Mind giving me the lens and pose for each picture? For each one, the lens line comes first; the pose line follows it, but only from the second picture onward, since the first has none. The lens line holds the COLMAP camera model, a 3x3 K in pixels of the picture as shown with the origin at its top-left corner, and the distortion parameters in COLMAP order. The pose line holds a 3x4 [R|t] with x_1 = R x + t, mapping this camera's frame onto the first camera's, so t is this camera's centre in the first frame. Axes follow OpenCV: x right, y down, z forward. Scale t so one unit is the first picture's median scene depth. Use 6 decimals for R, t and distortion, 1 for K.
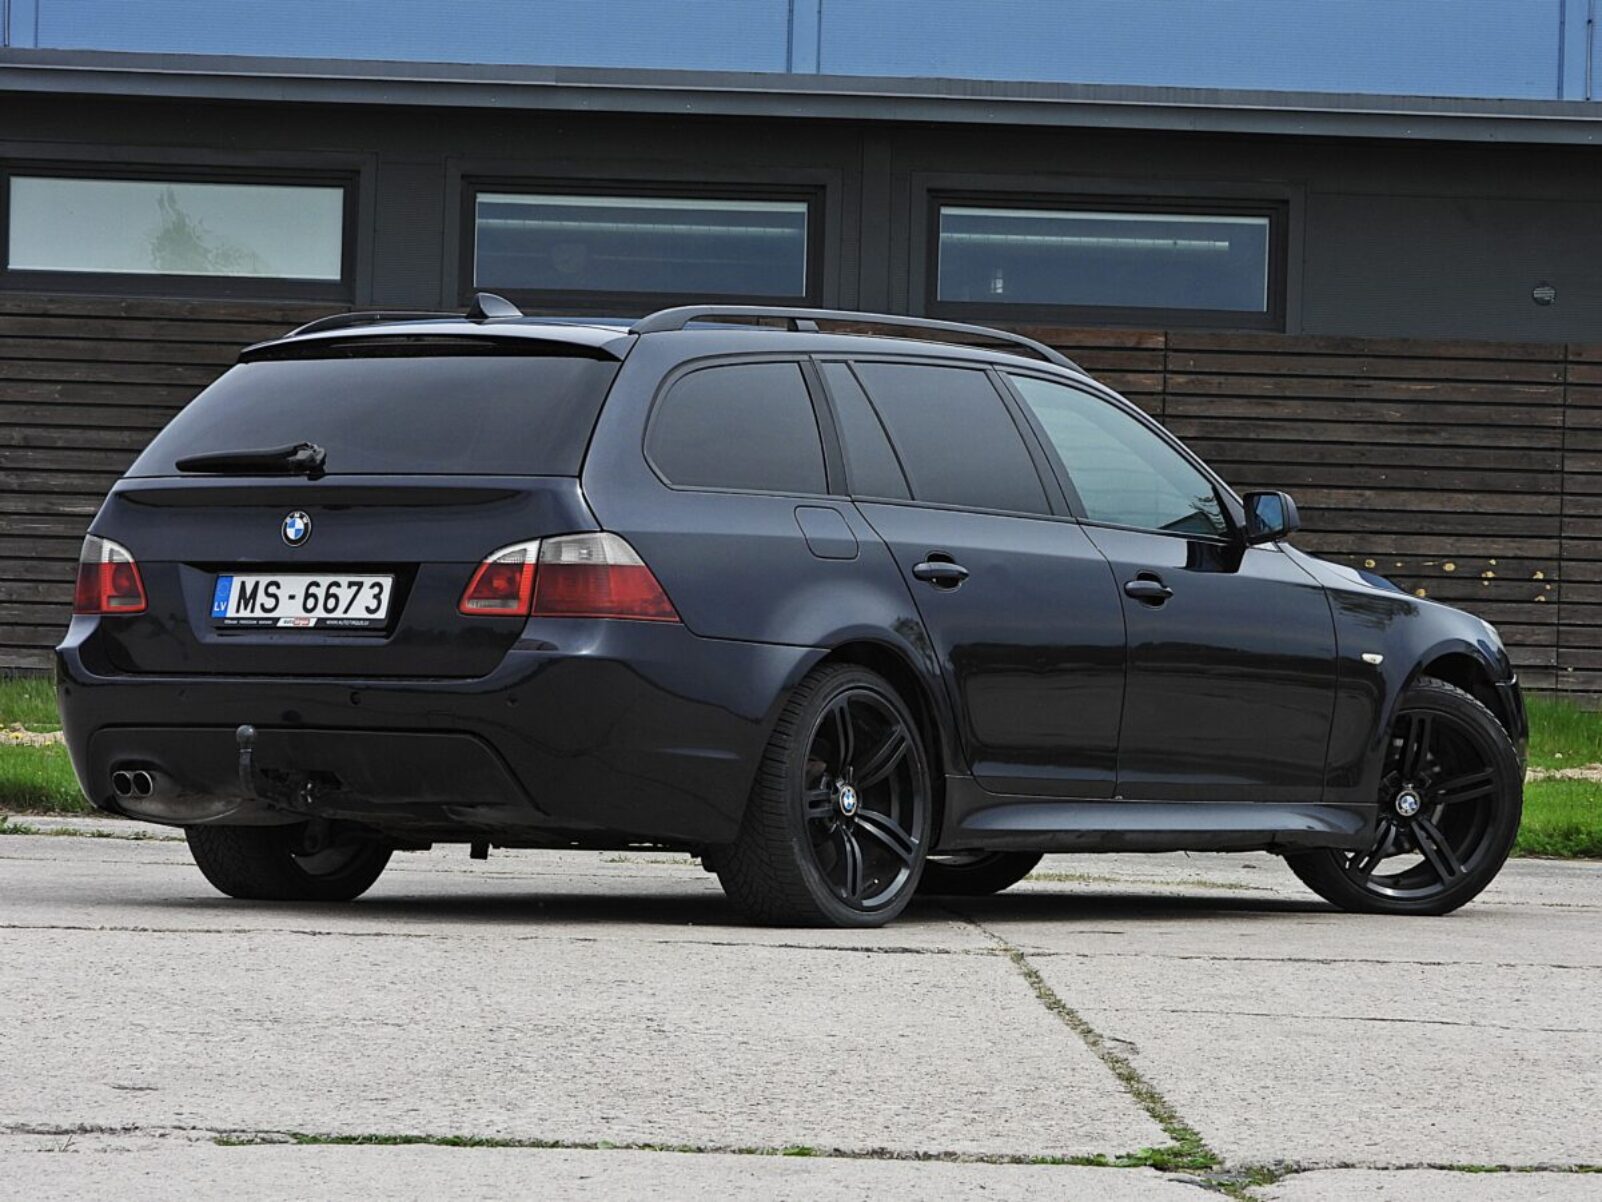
lens RADIAL K [[6887.1, 0, 801.0], [0, 6887.1, 601.0], [0, 0, 1]] dist [-0.011897, -0.182433]
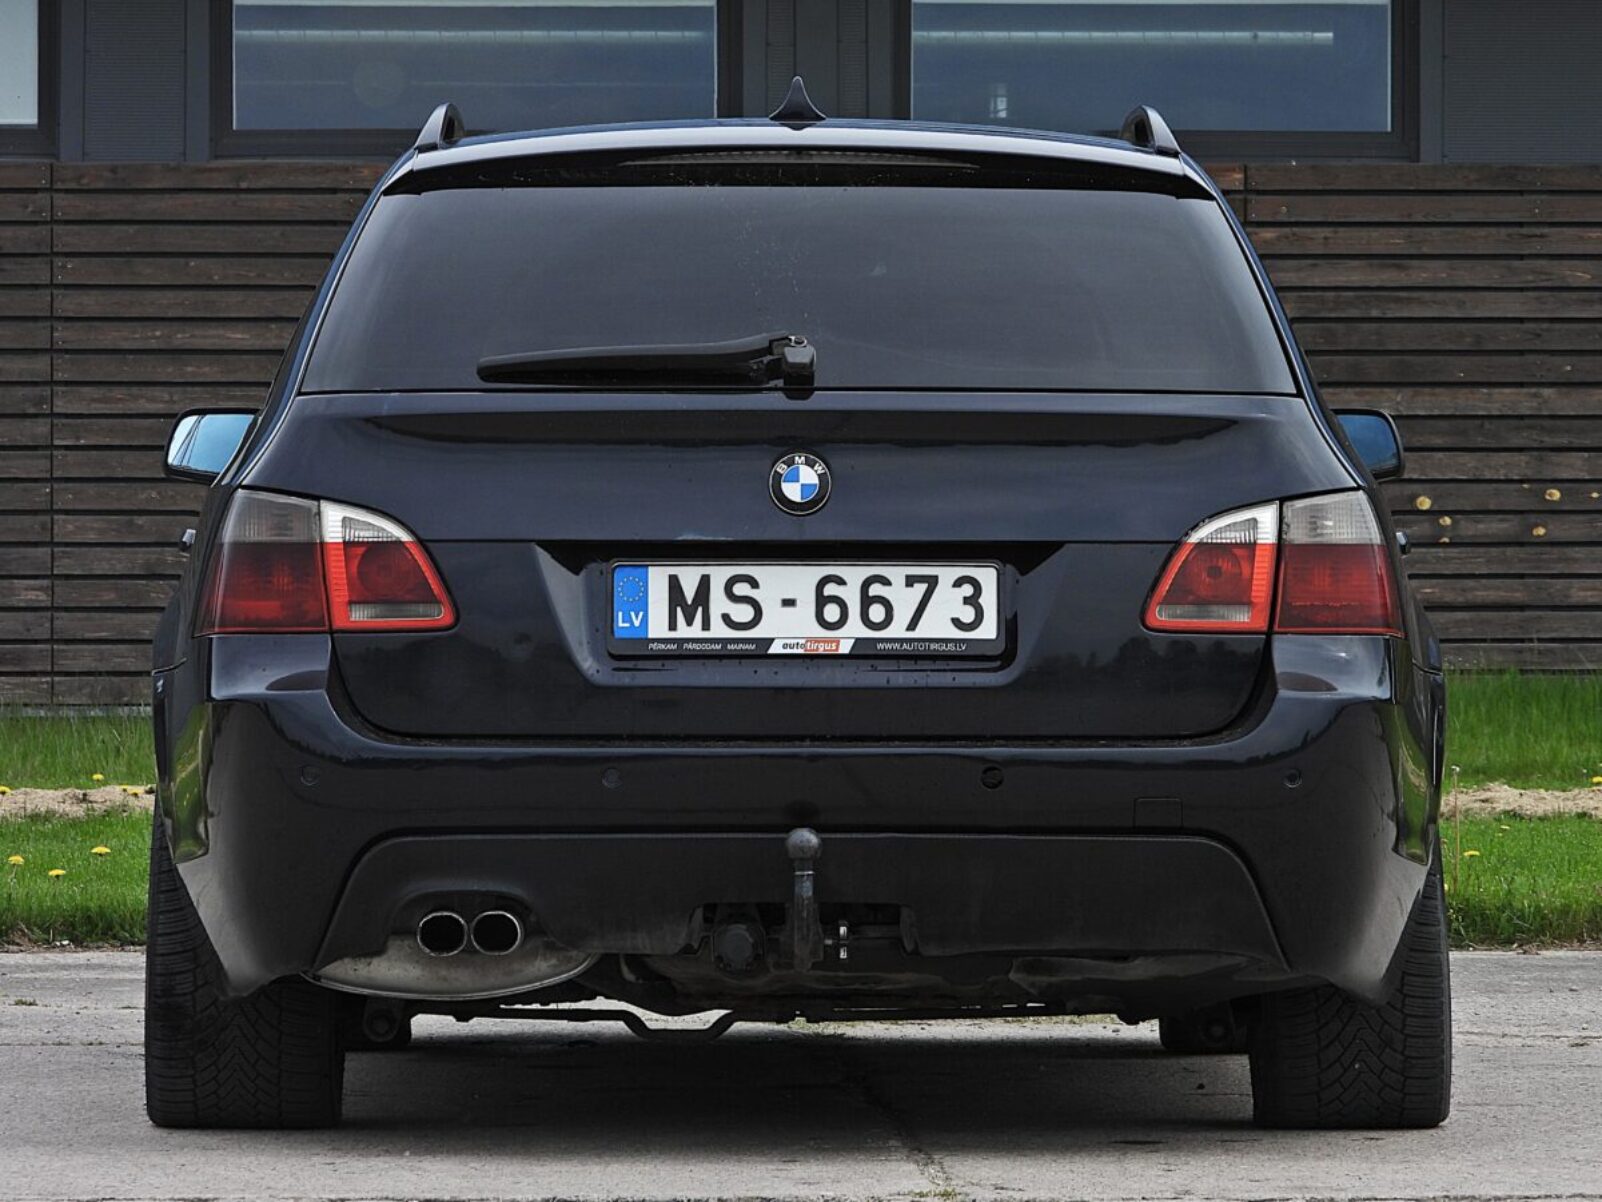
lens RADIAL K [[9264.3, 0, 801.0], [0, 9264.3, 601.0], [0, 0, 1]] dist [0.130878, -10.069189]
pose [[0.999570, -0.029265, 0.001825, 0.005874], [0.029258, 0.999565, 0.003602, -0.000380], [-0.001930, -0.003547, 0.999992, 0.077924]]
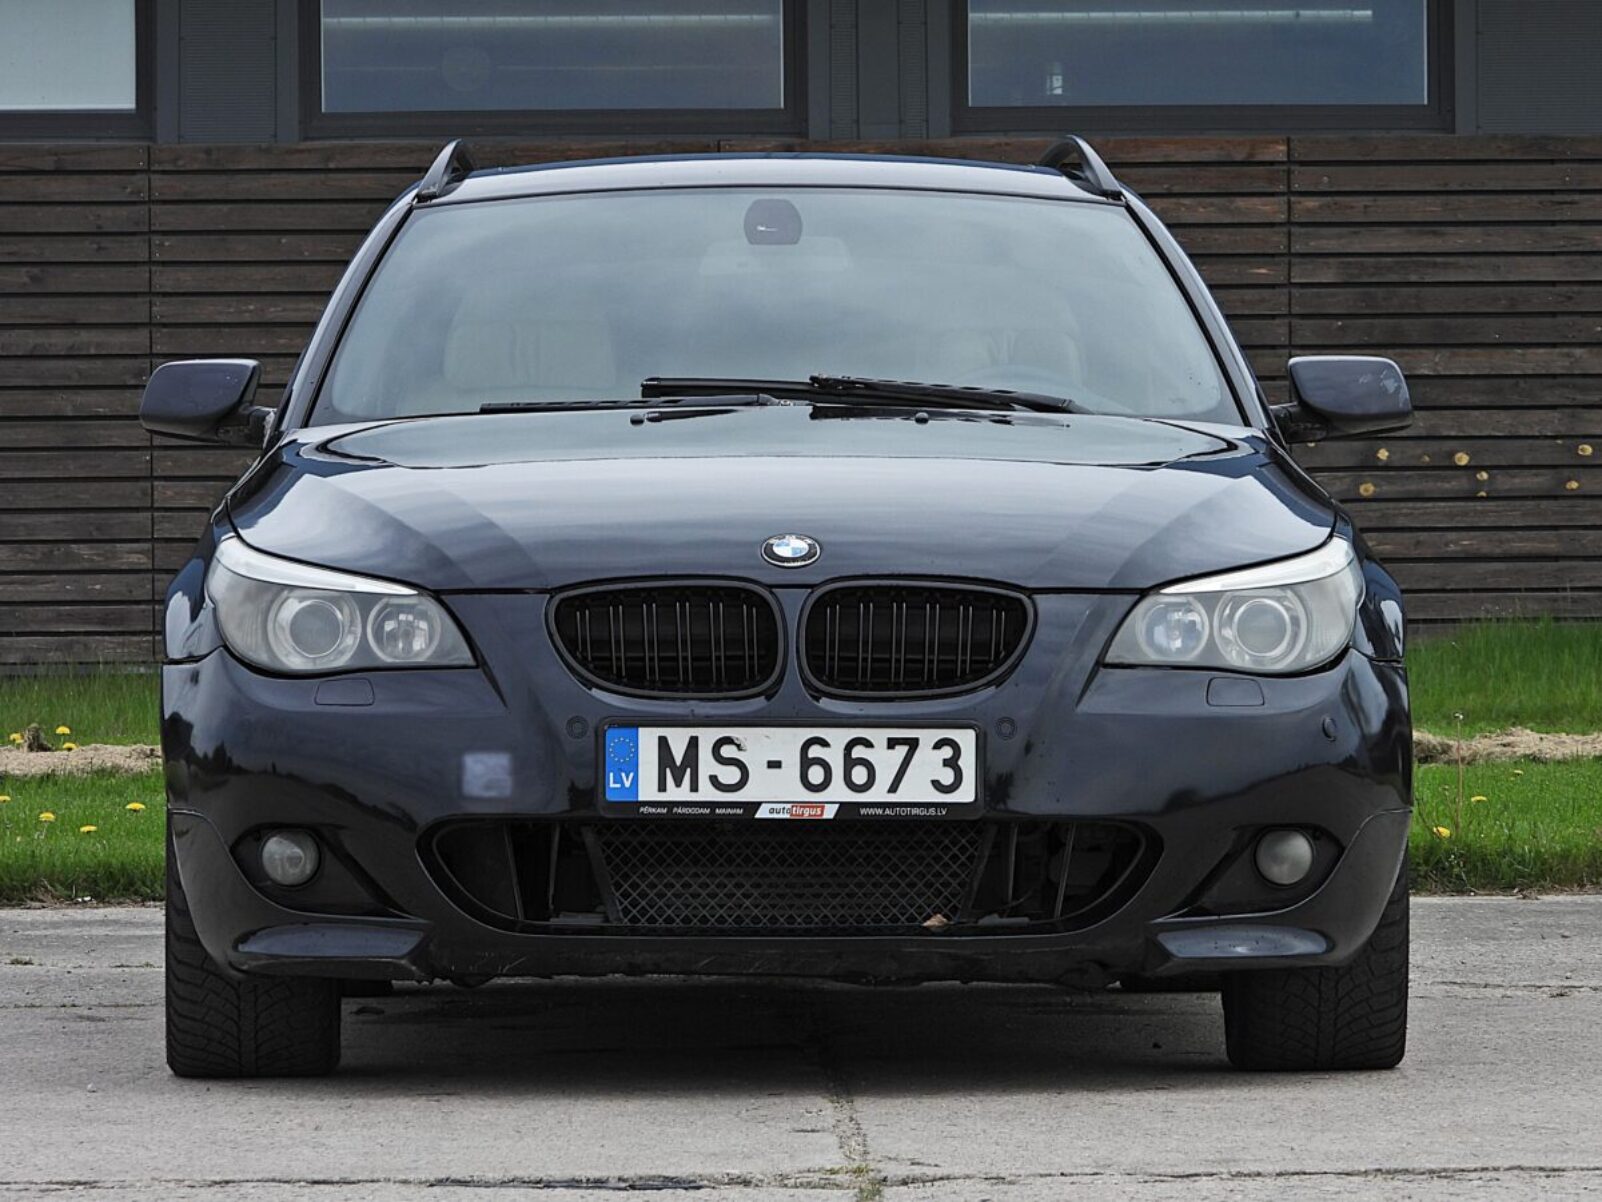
lens RADIAL K [[8580.9, 0, 801.0], [0, 8580.9, 601.0], [0, 0, 1]] dist [0.078420, -6.333624]
pose [[0.999219, -0.037526, -0.012353, 0.011512], [0.037626, 0.999260, 0.008040, 0.000022], [0.012042, -0.008498, 0.999891, 0.105174]]
